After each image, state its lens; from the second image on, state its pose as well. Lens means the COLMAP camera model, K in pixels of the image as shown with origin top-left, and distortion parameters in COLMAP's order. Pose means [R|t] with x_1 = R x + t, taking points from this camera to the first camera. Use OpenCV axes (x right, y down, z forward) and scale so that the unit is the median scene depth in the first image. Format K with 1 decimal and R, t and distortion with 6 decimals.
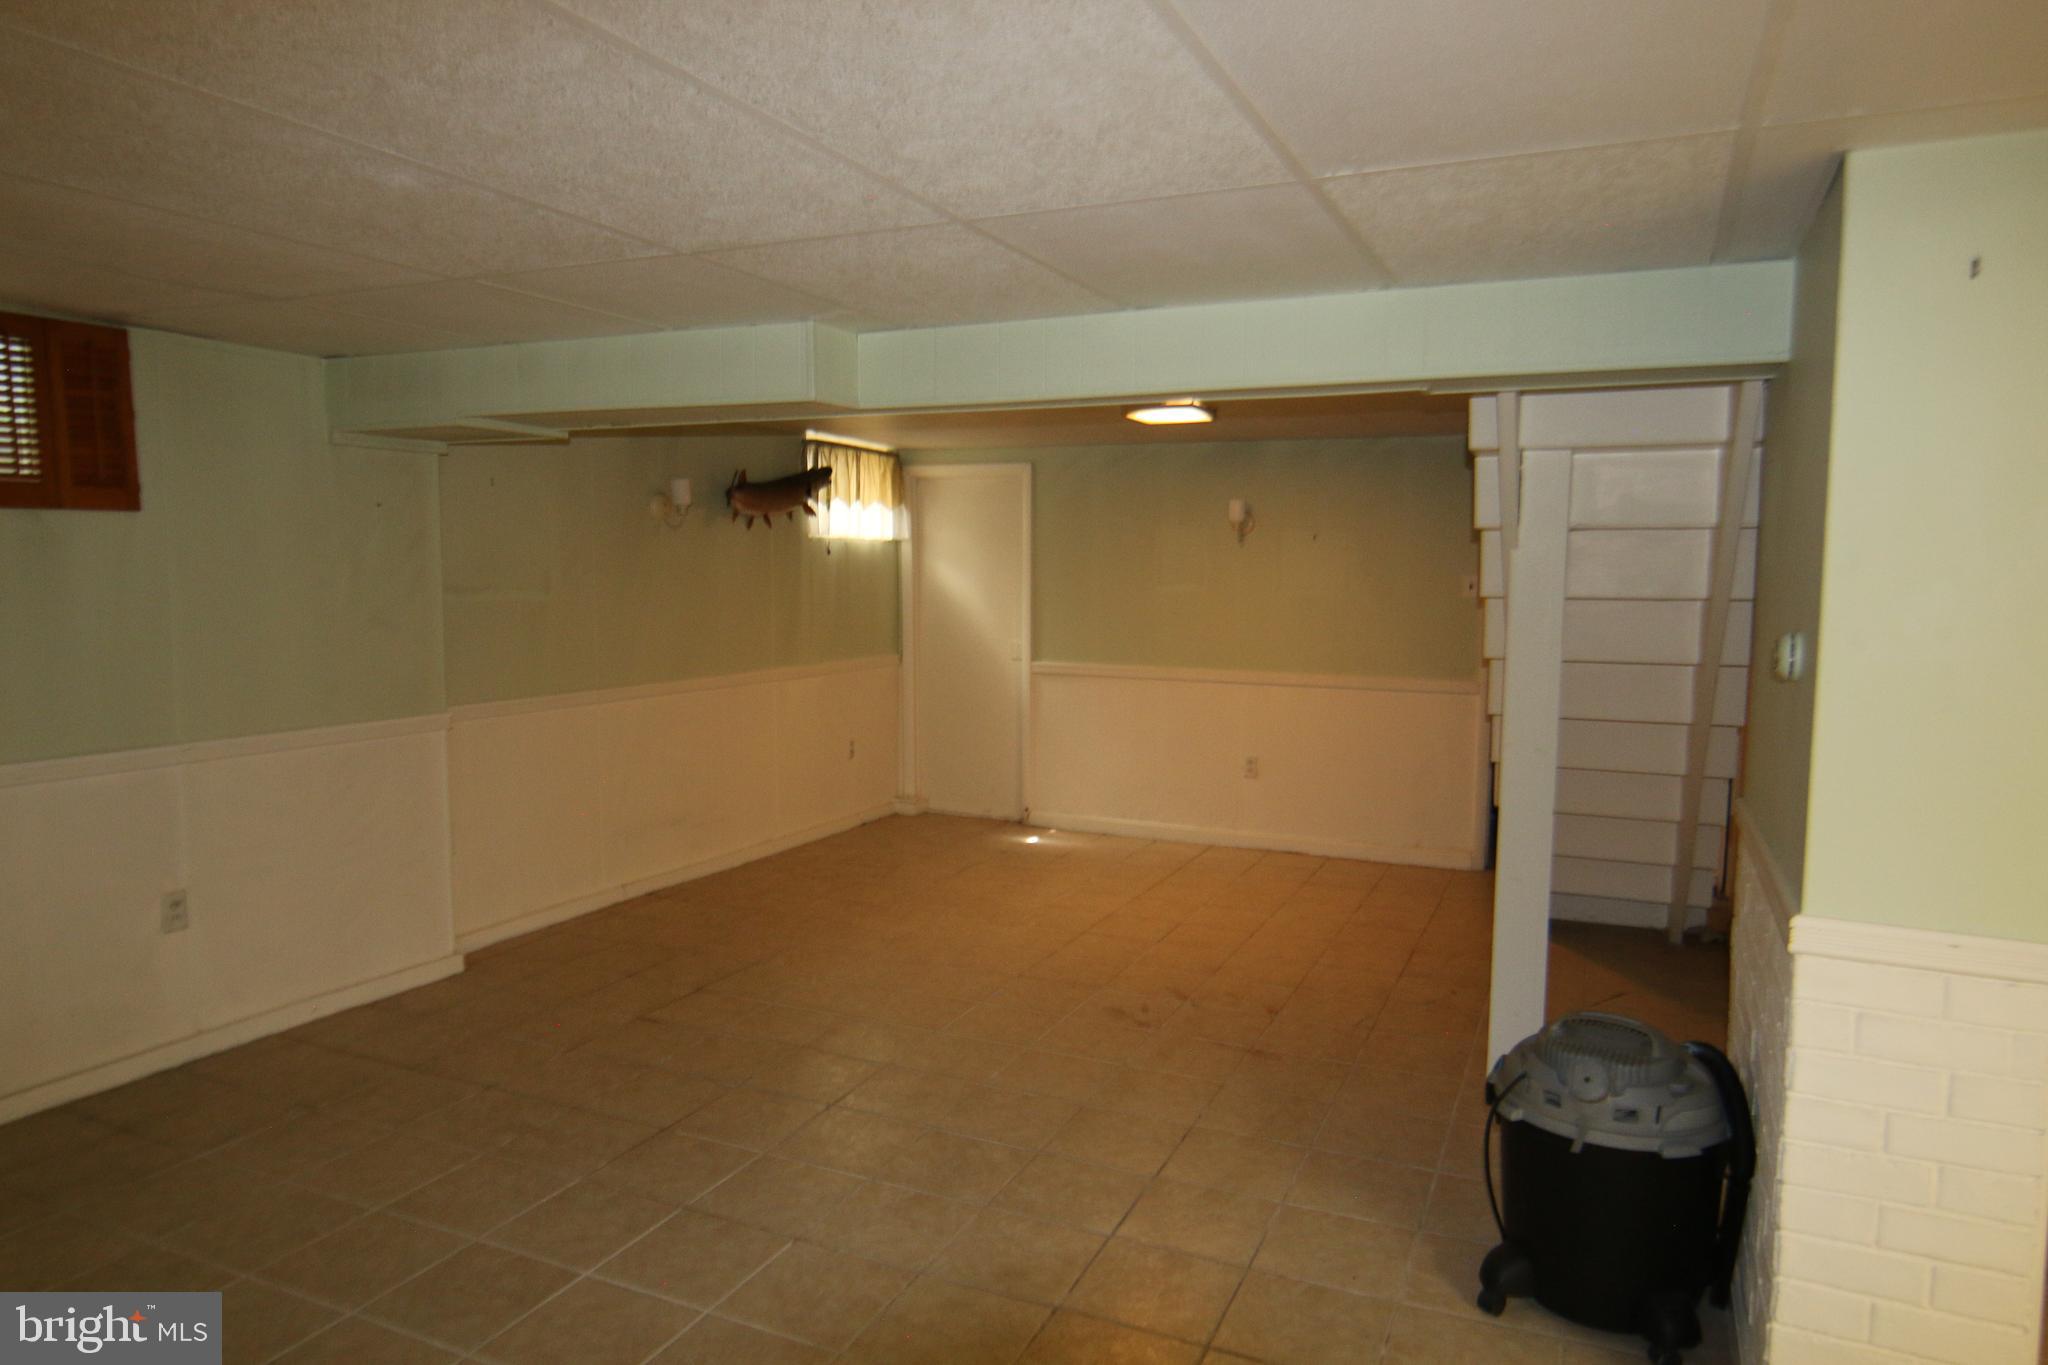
lens RADIAL K [[1298.3, 0, 1024.0], [0, 1298.3, 682.5], [0, 0, 1]] dist [-0.014596, 0.001387]
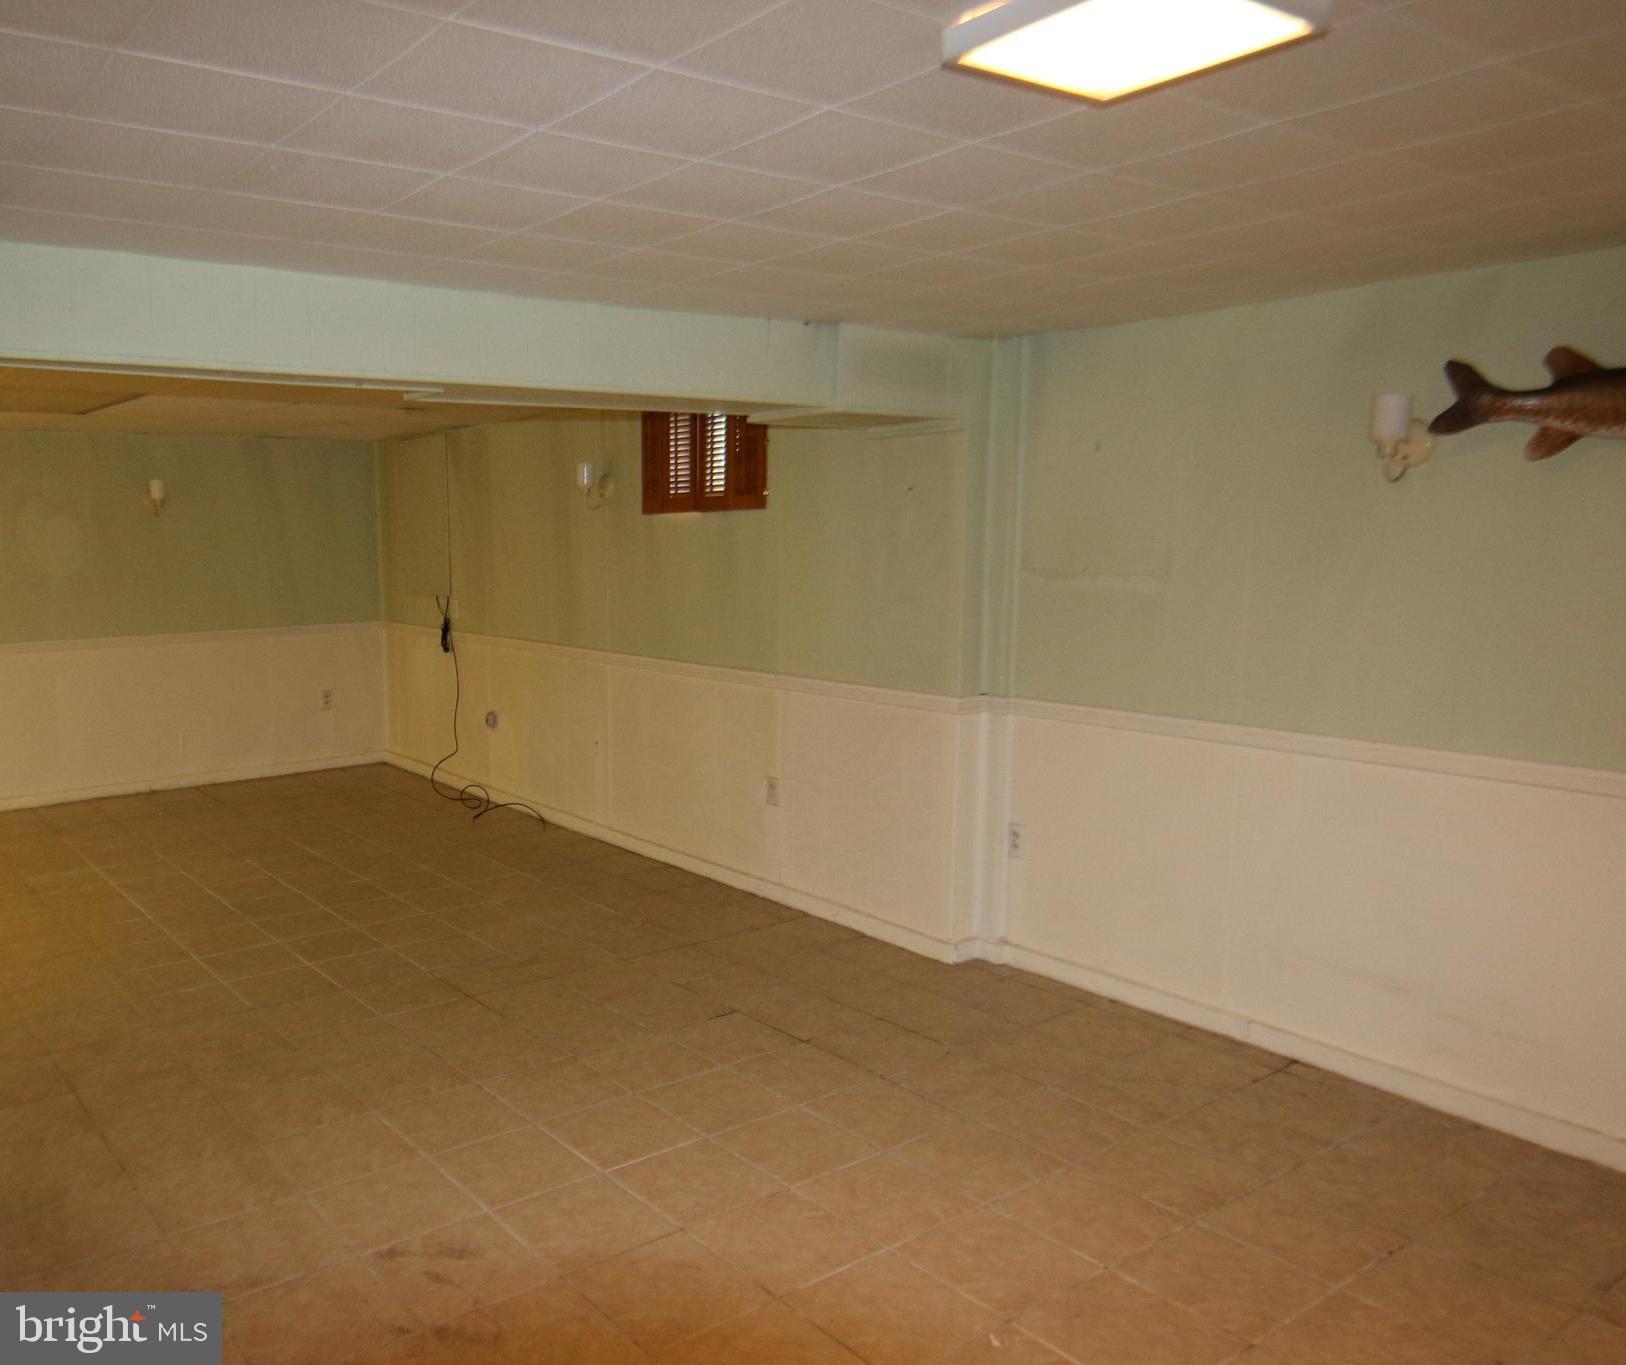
lens RADIAL K [[1608.5, 0, 813.0], [0, 1608.5, 682.5], [0, 0, 1]] dist [-0.005407, 0.001554]
pose [[-0.531681, 0.080268, -0.843133, 0.793959], [-0.066236, 0.988509, 0.135876, -0.182736], [0.844351, 0.128089, -0.520255, 1.939666]]
